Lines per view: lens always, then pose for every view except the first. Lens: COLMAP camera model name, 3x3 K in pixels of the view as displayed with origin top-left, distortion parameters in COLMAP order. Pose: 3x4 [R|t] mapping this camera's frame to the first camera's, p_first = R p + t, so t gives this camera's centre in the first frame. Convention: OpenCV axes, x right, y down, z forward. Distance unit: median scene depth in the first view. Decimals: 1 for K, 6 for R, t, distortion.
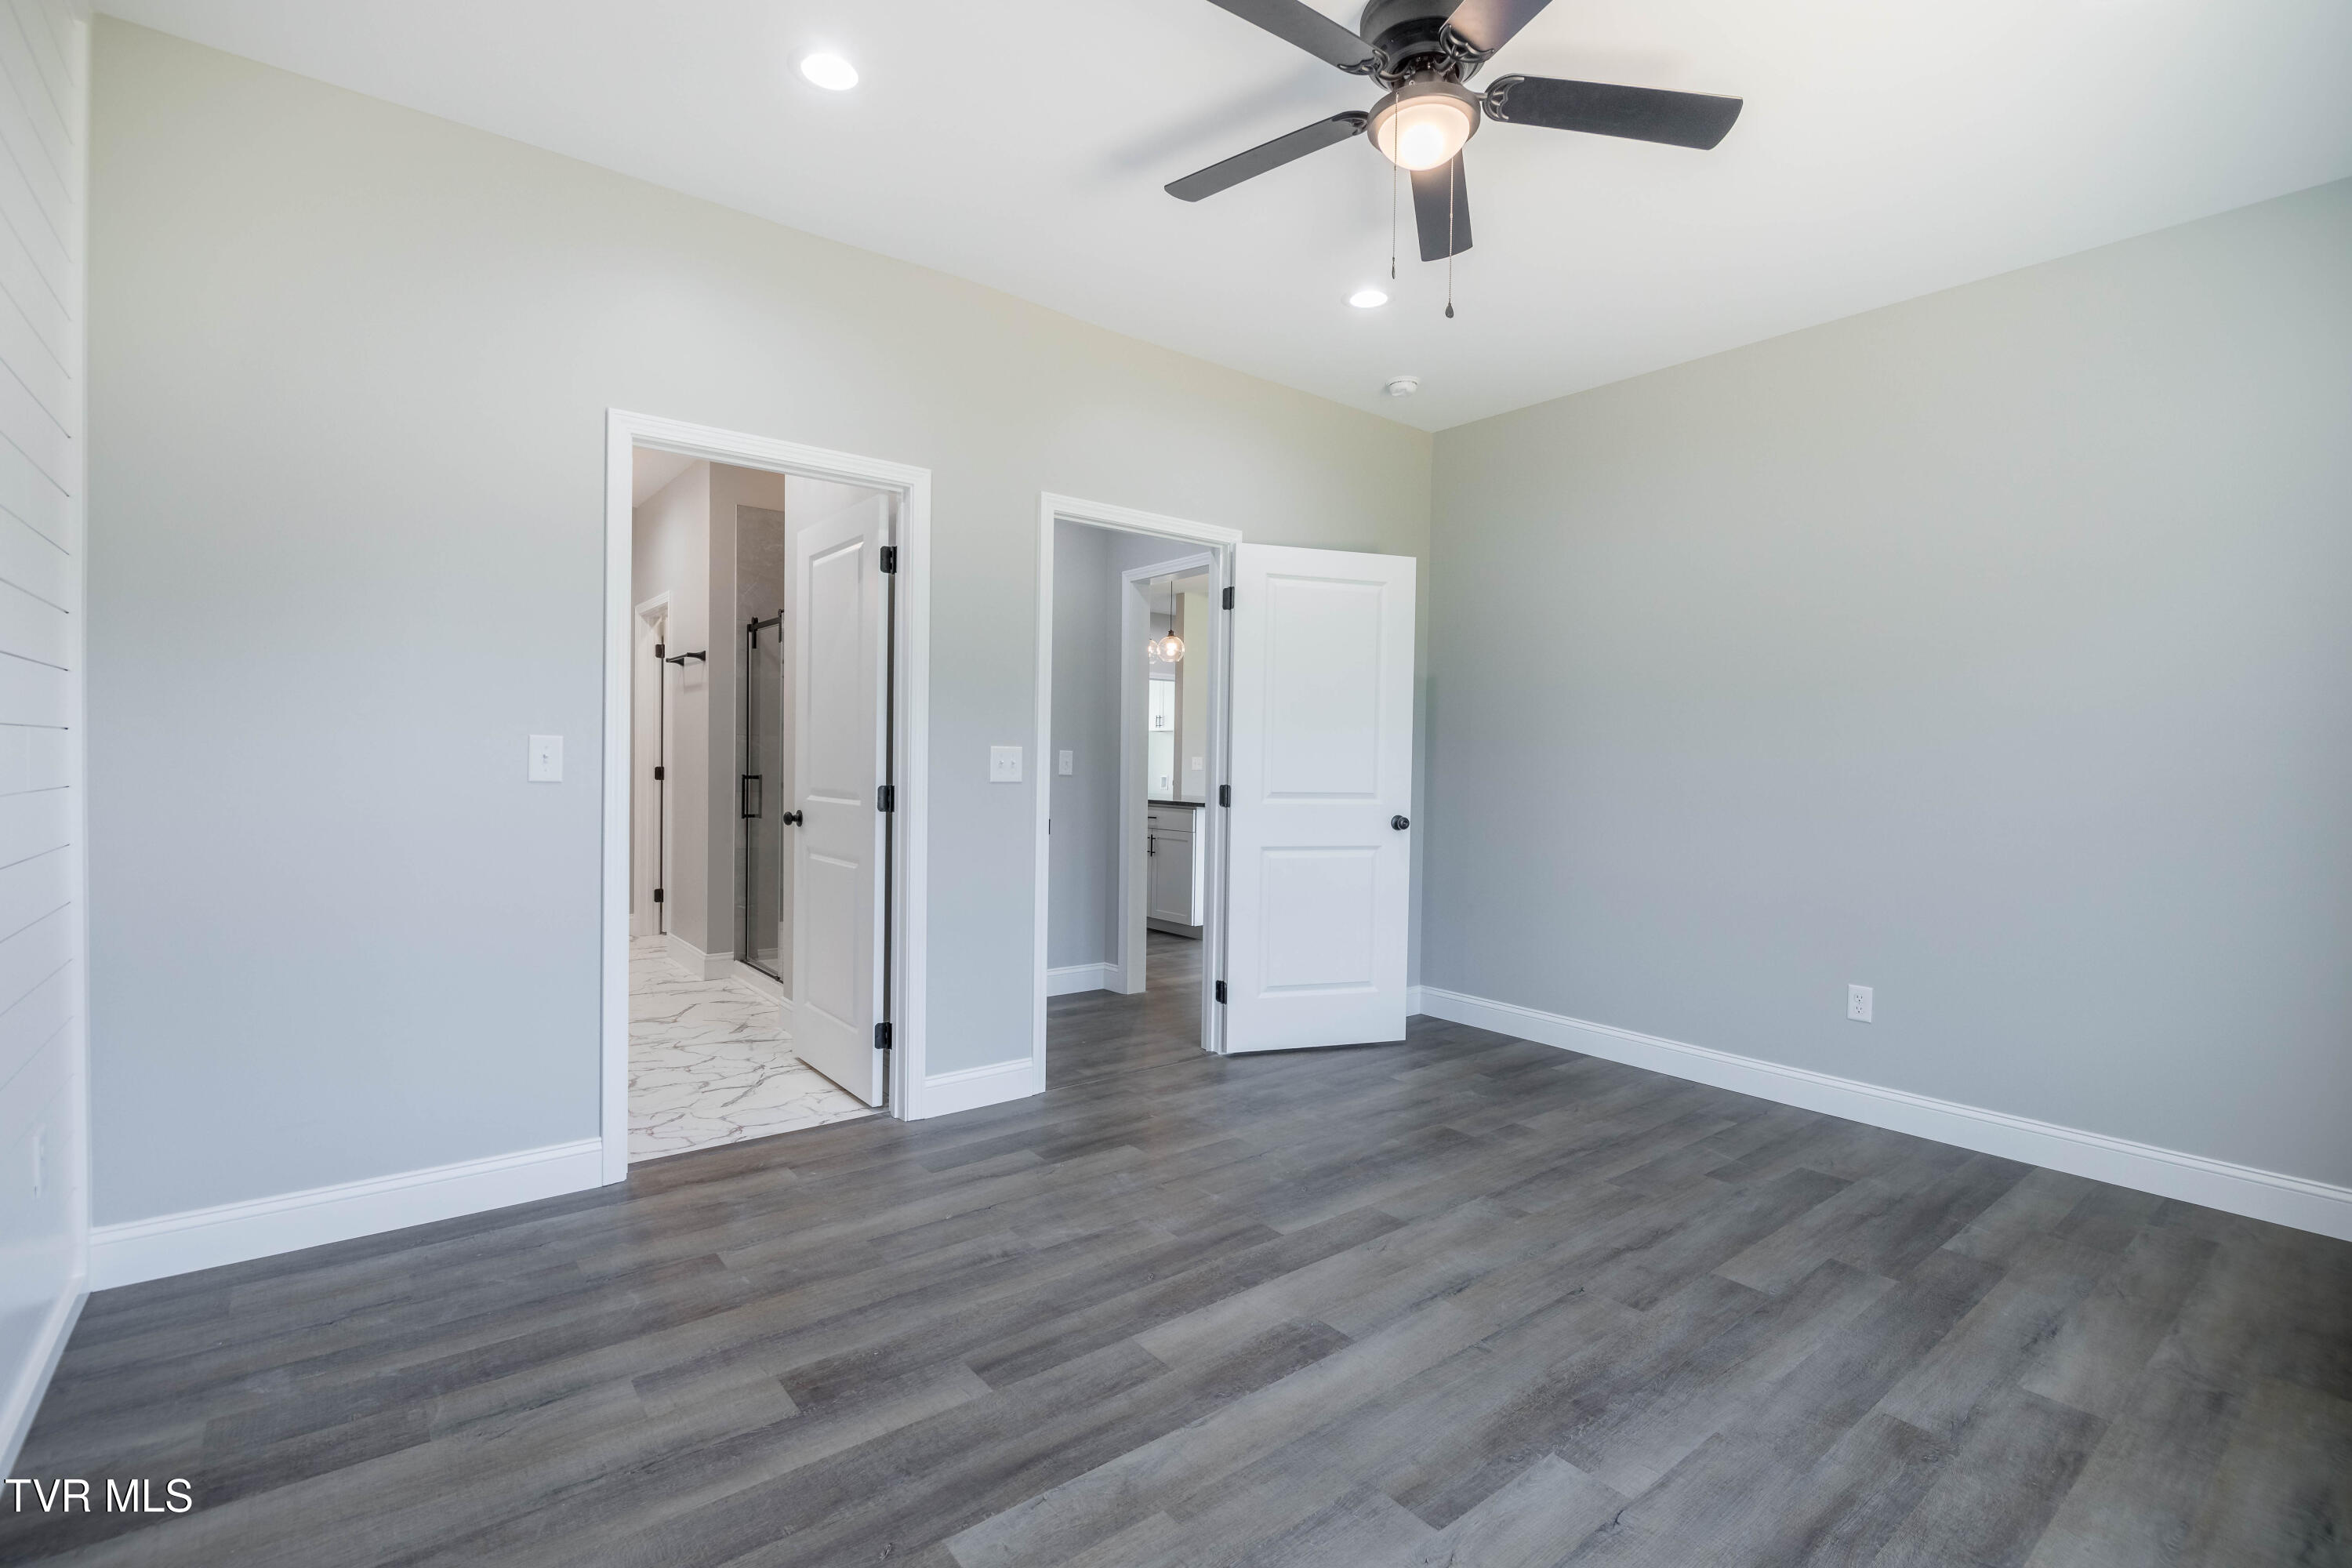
lens RADIAL K [[1070.4, 0, 1176.0], [0, 1070.4, 784.0], [0, 0, 1]] dist [-0.014270, -0.000105]
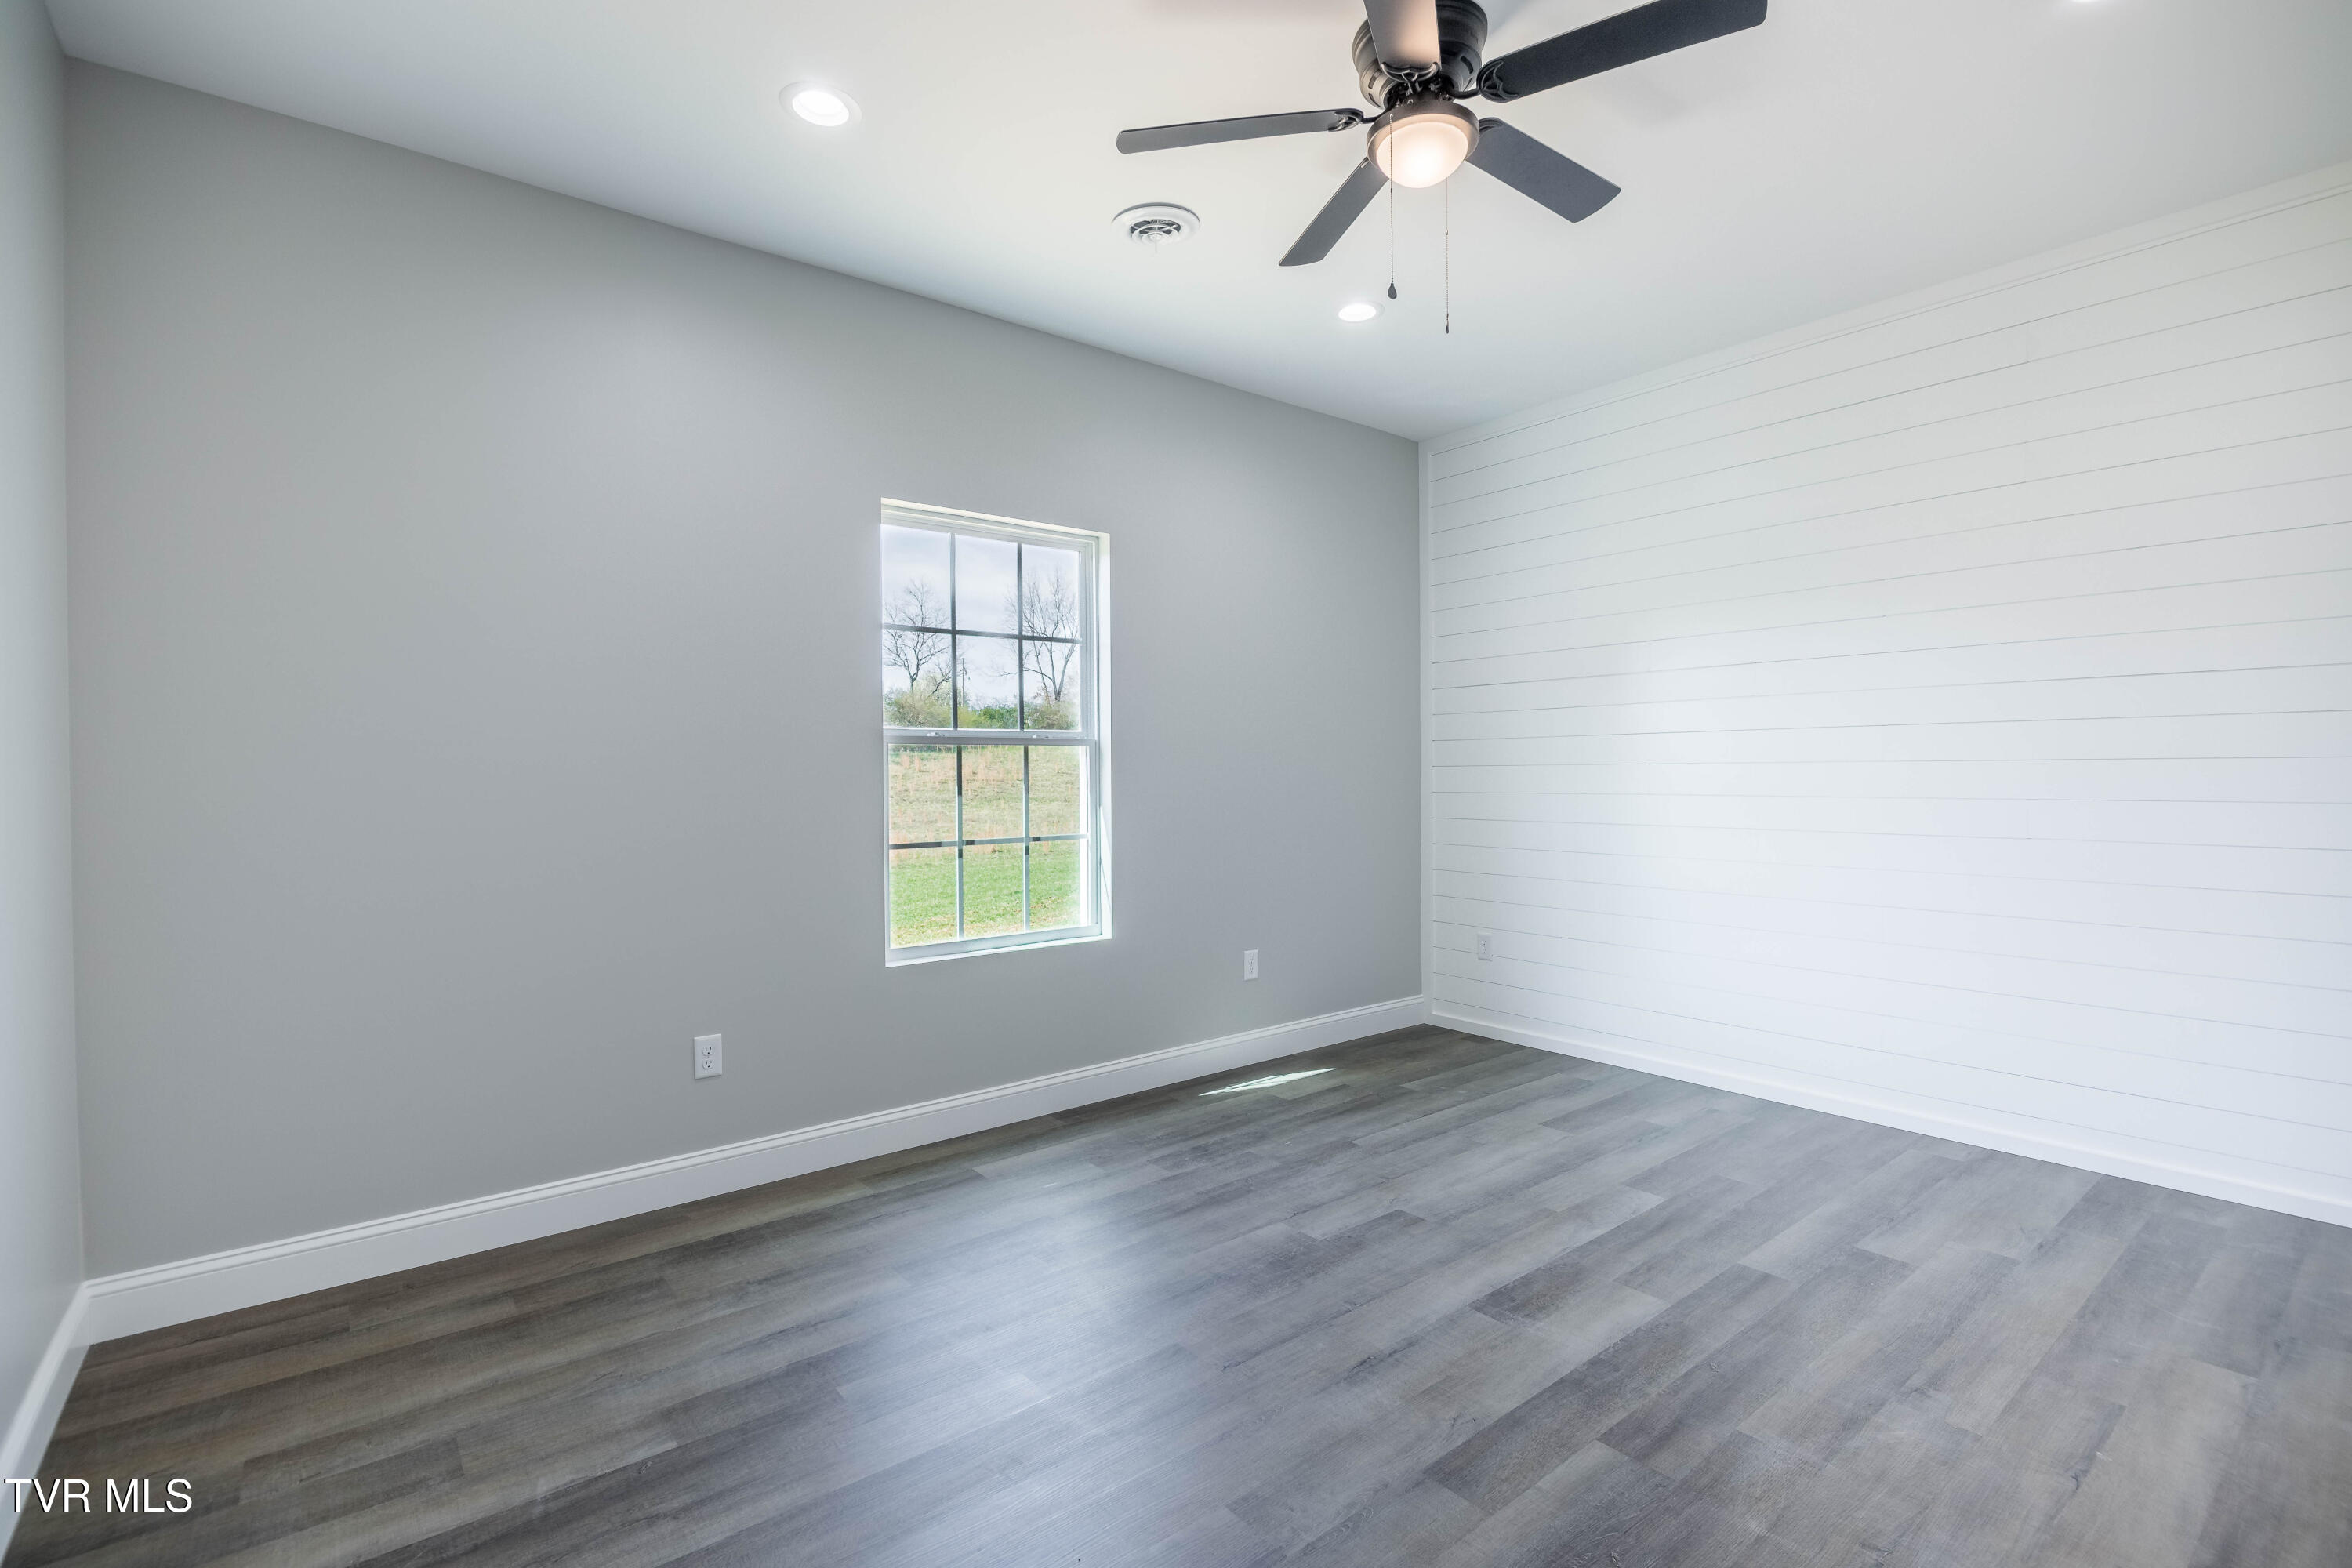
lens RADIAL K [[1070.4, 0, 1176.0], [0, 1070.4, 784.0], [0, 0, 1]] dist [-0.014270, -0.000105]
pose [[-0.999960, -0.007903, -0.004207, 0.466540], [-0.008038, 0.999413, 0.033304, -0.044563], [0.003942, 0.033337, -0.999436, 2.034201]]
